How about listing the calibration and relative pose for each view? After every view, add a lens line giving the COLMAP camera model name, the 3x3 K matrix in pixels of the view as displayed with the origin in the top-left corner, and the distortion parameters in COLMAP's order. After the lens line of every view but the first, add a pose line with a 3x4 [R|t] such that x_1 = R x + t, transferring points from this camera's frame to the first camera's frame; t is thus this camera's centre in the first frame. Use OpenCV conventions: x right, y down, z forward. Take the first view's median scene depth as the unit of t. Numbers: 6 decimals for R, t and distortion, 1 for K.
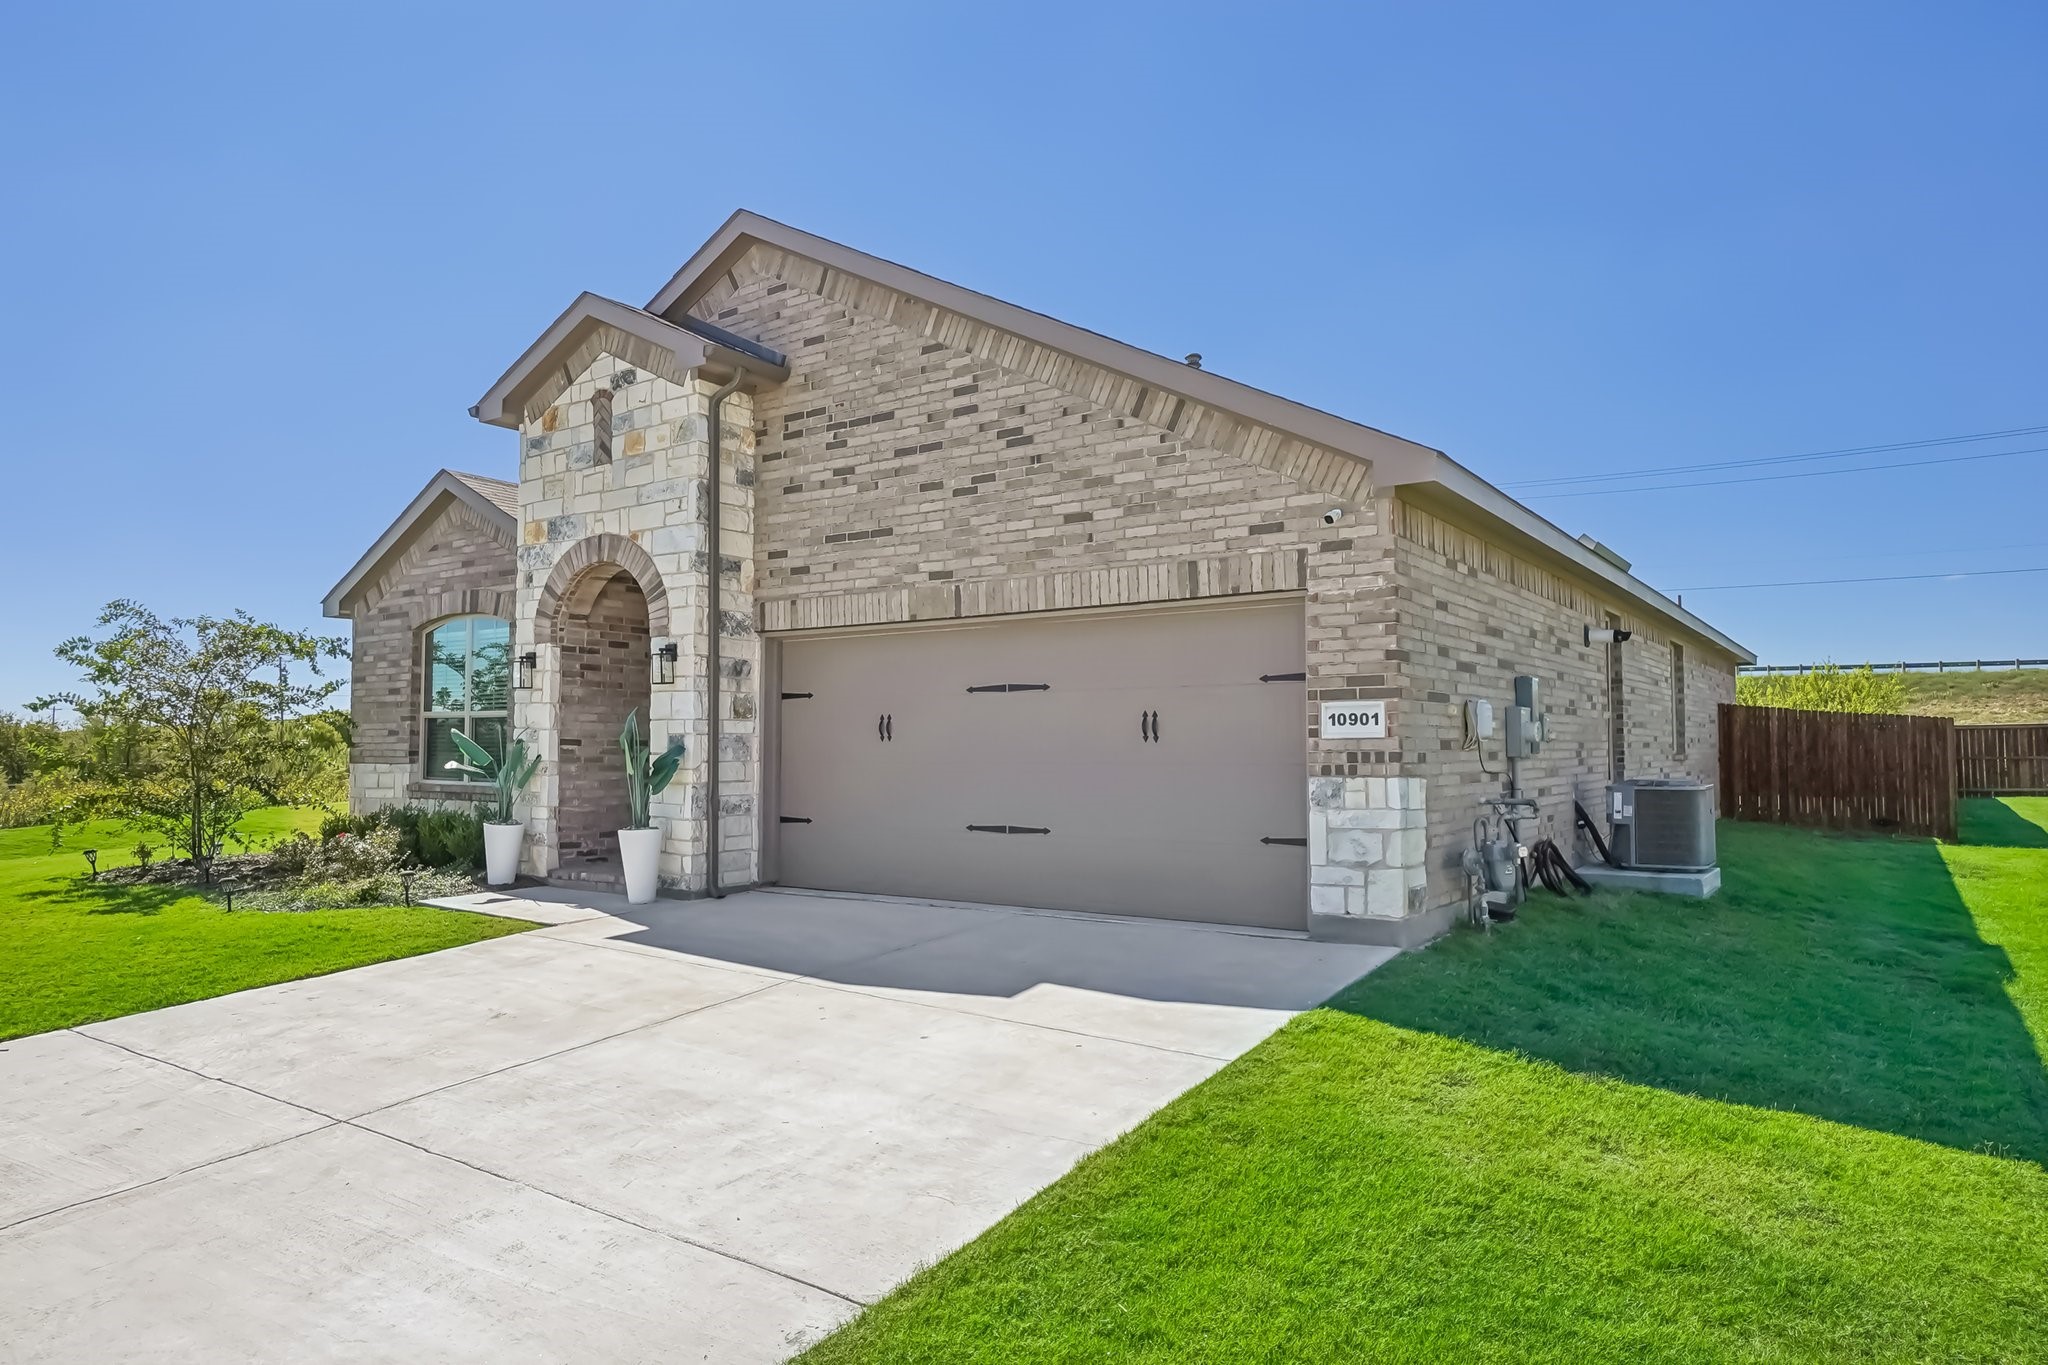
lens RADIAL K [[1231.8, 0, 1010.0], [0, 1231.8, 678.2], [0, 0, 1]] dist [-0.007111, 0.001983]
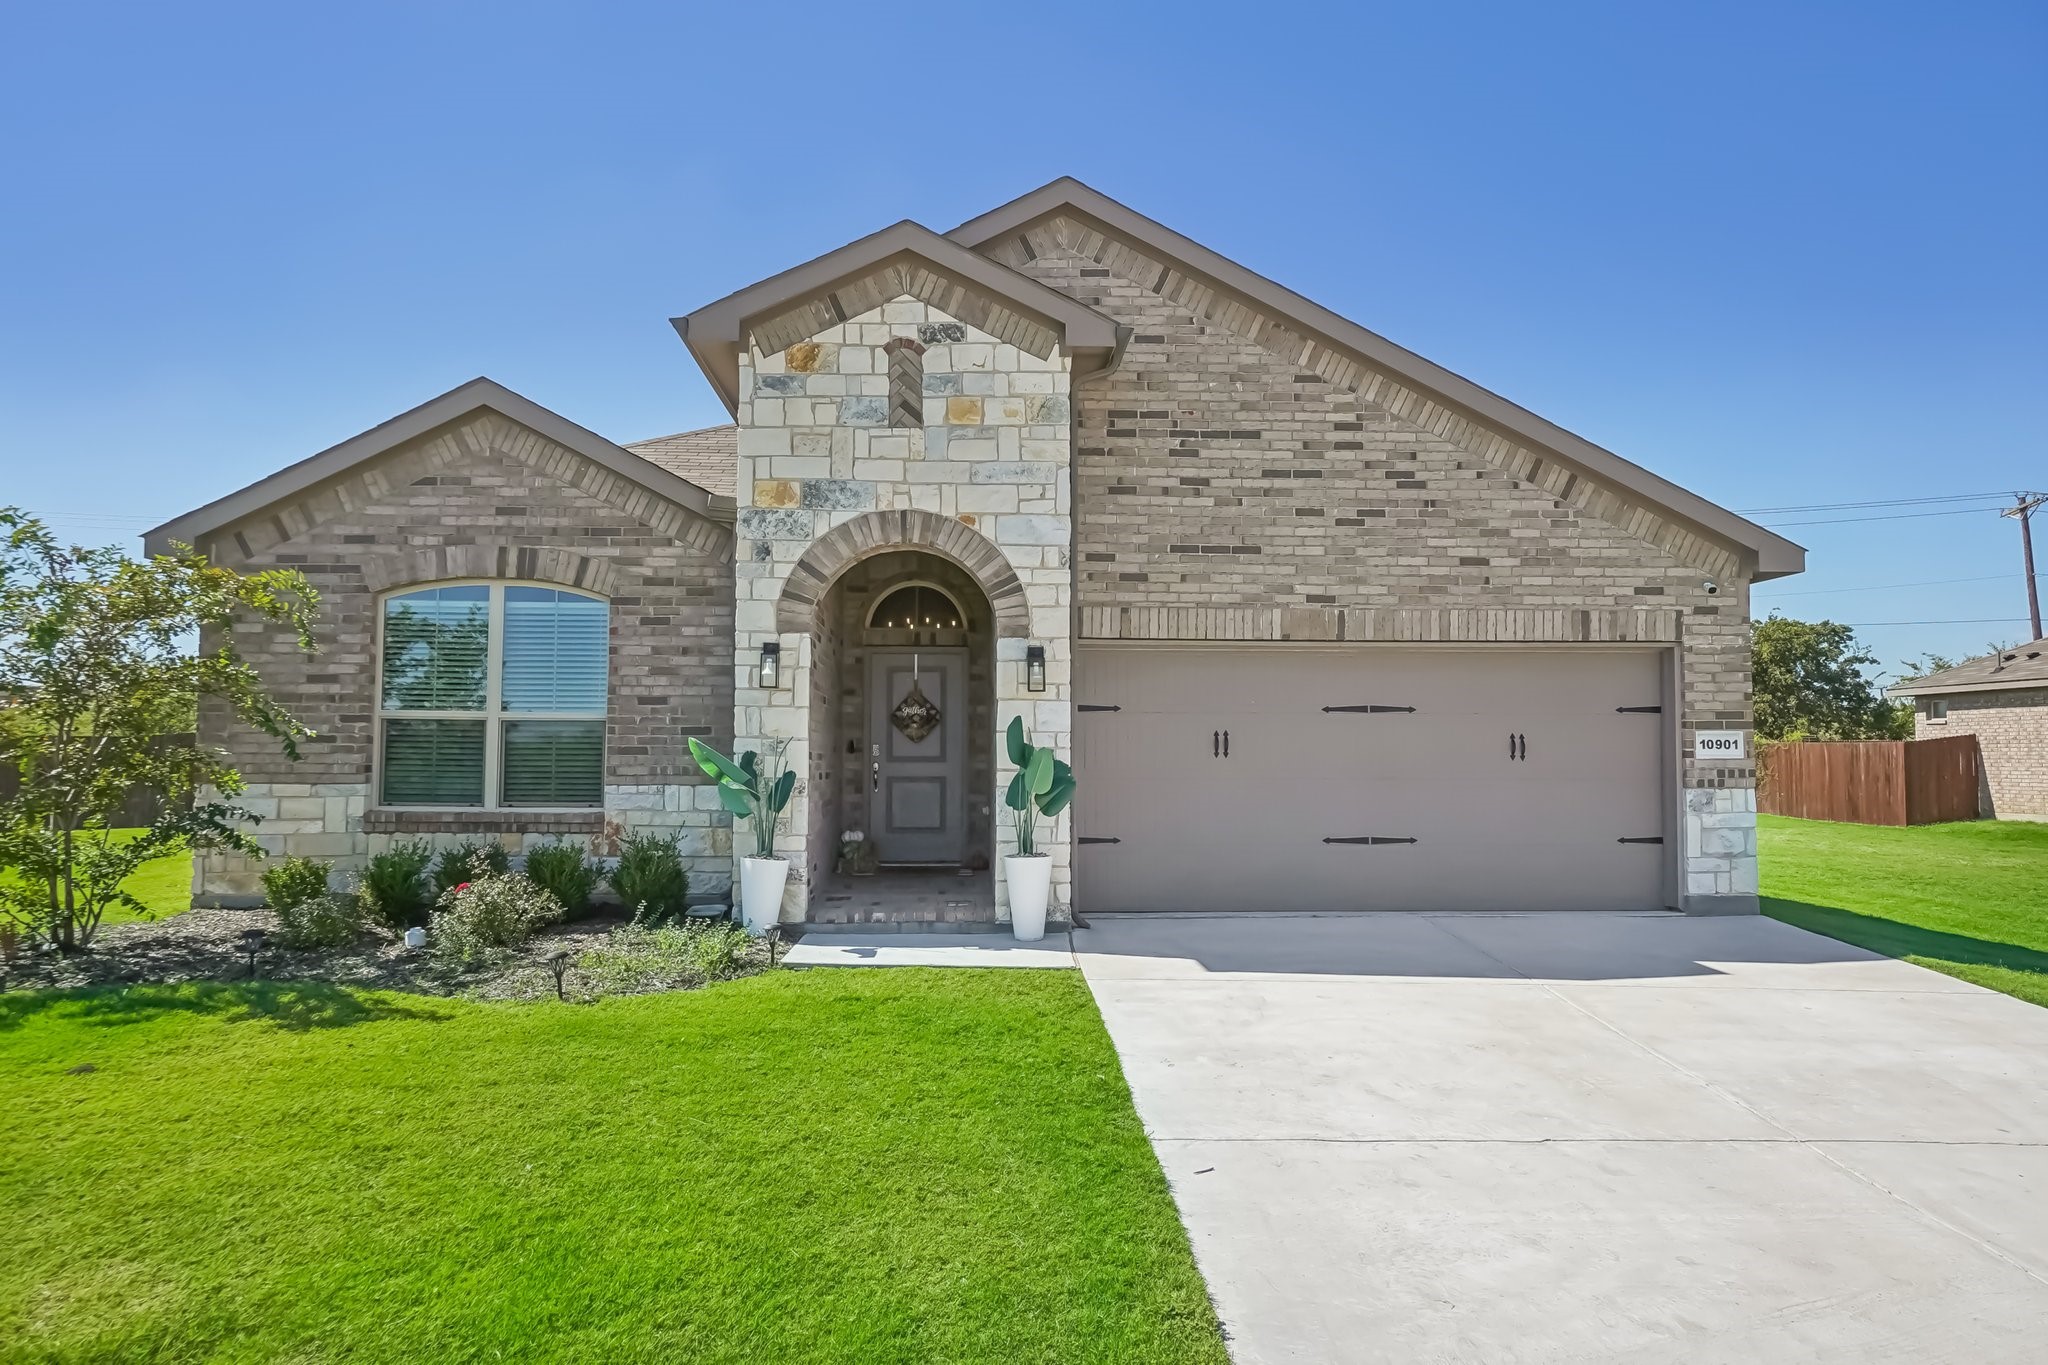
lens RADIAL K [[1262.4, 0, 1024.0], [0, 1262.4, 682.5], [0, 0, 1]] dist [-0.003199, 0.001729]
pose [[0.800732, 0.040438, 0.597656, -0.900047], [-0.037803, 0.999141, -0.016955, 0.014811], [-0.597829, -0.009016, 0.801573, 0.296315]]
